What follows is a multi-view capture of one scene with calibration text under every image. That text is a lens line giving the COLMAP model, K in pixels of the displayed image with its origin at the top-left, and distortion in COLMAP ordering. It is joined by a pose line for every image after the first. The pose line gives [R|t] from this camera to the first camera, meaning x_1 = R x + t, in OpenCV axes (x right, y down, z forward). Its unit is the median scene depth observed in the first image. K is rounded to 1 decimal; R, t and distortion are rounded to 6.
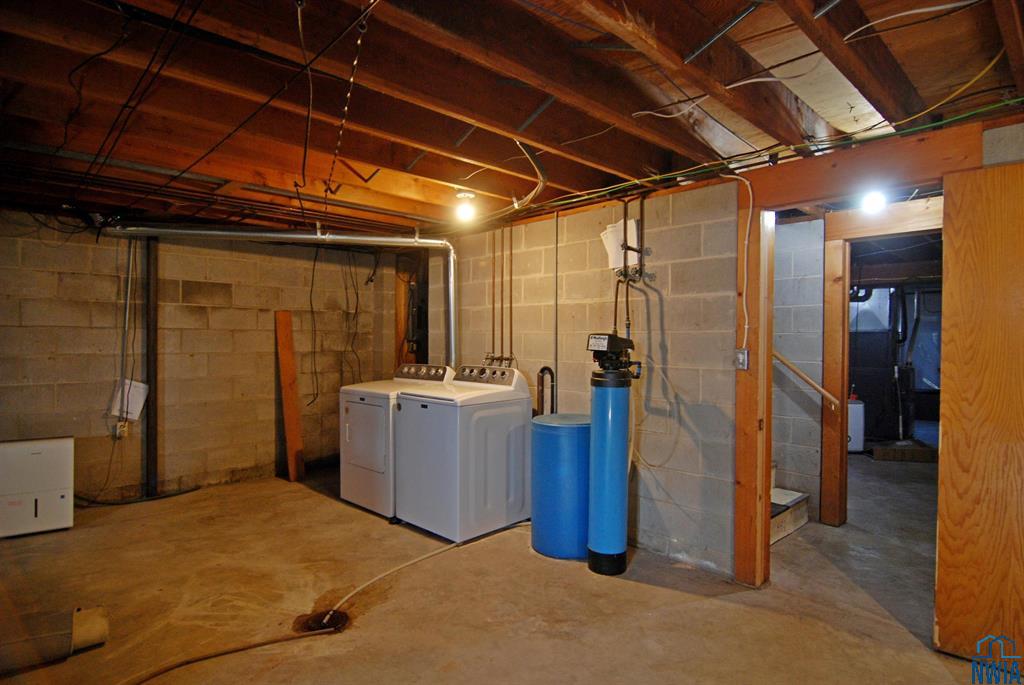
lens RADIAL K [[562.7, 0, 512.8], [0, 562.7, 344.5], [0, 0, 1]] dist [-0.015481, -0.002291]
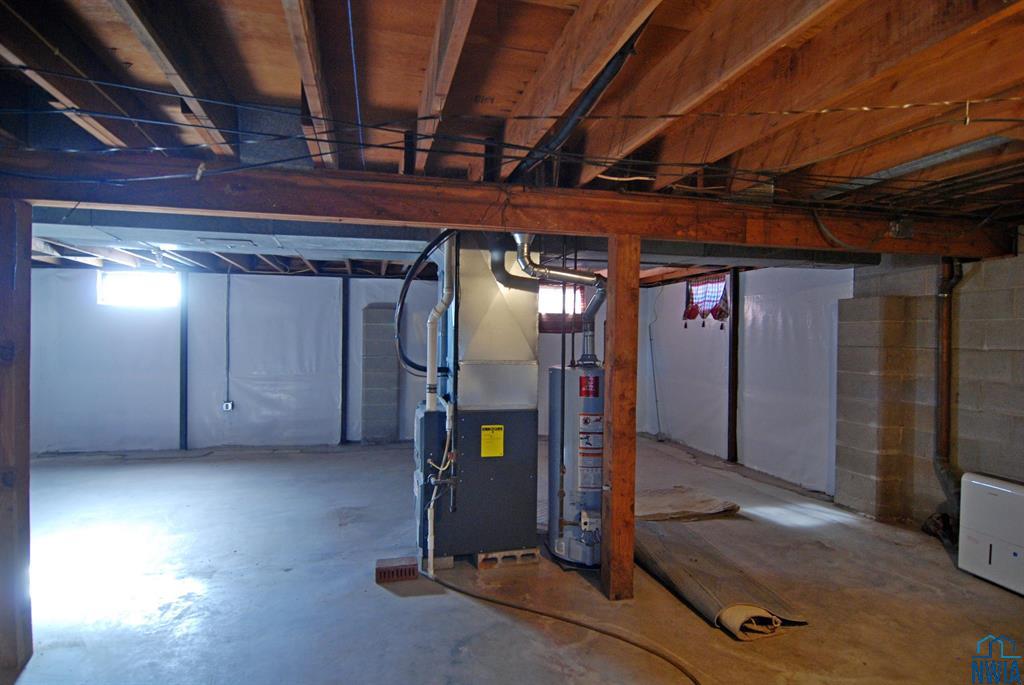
lens RADIAL K [[562.7, 0, 512.8], [0, 562.7, 344.5], [0, 0, 1]] dist [-0.015481, -0.002291]
pose [[-0.494327, -0.001441, -0.869275, 0.365615], [-0.020547, 0.999739, 0.010027, -0.044013], [0.869033, 0.022817, -0.494227, 0.926414]]
